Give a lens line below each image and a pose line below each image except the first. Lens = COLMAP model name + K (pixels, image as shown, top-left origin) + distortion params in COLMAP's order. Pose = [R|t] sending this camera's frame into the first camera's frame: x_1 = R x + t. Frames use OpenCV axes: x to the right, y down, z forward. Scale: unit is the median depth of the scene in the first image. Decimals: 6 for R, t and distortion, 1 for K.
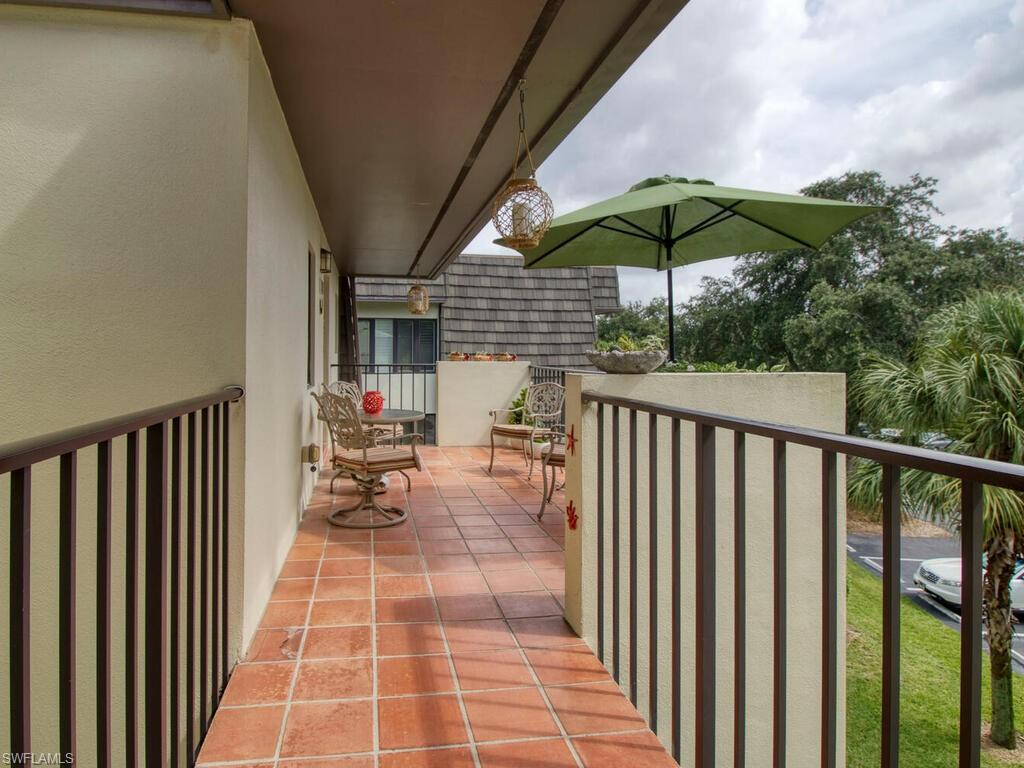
lens RADIAL K [[732.5, 0, 494.3], [0, 732.5, 369.0], [0, 0, 1]] dist [0.000231, -0.000870]
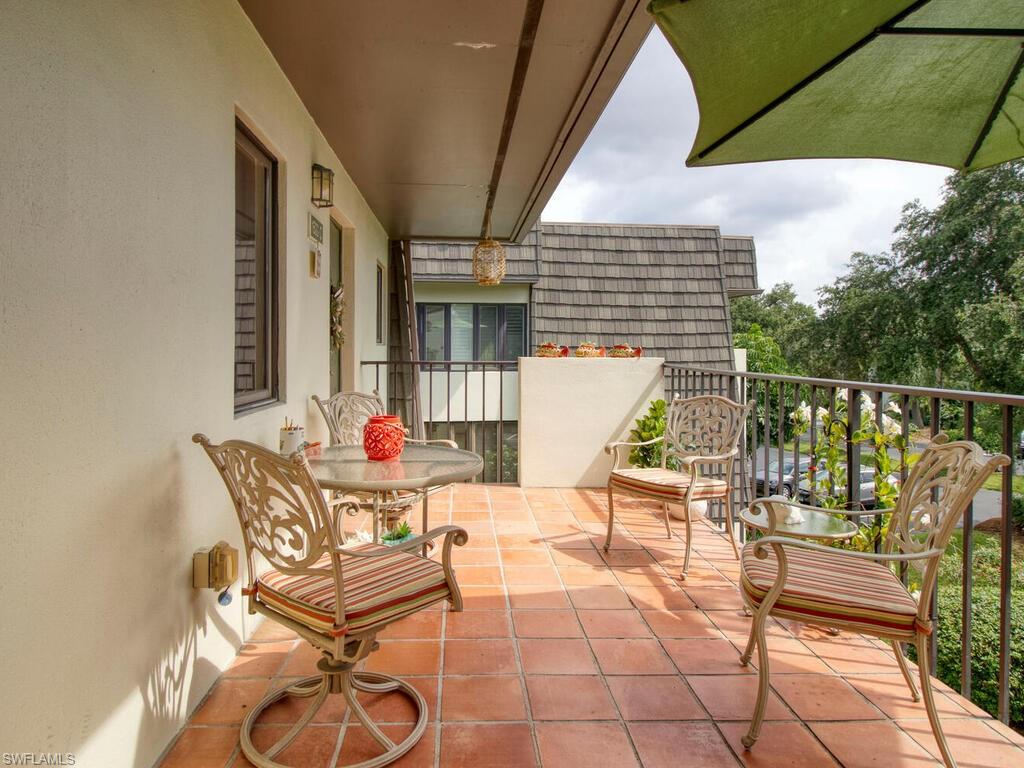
lens RADIAL K [[732.5, 0, 494.3], [0, 732.5, 369.0], [0, 0, 1]] dist [0.000231, -0.000870]
pose [[0.991505, 0.003199, -0.130029, -0.008394], [-0.002216, 0.999968, 0.007709, -0.002788], [0.130049, -0.007356, 0.991480, 0.192884]]
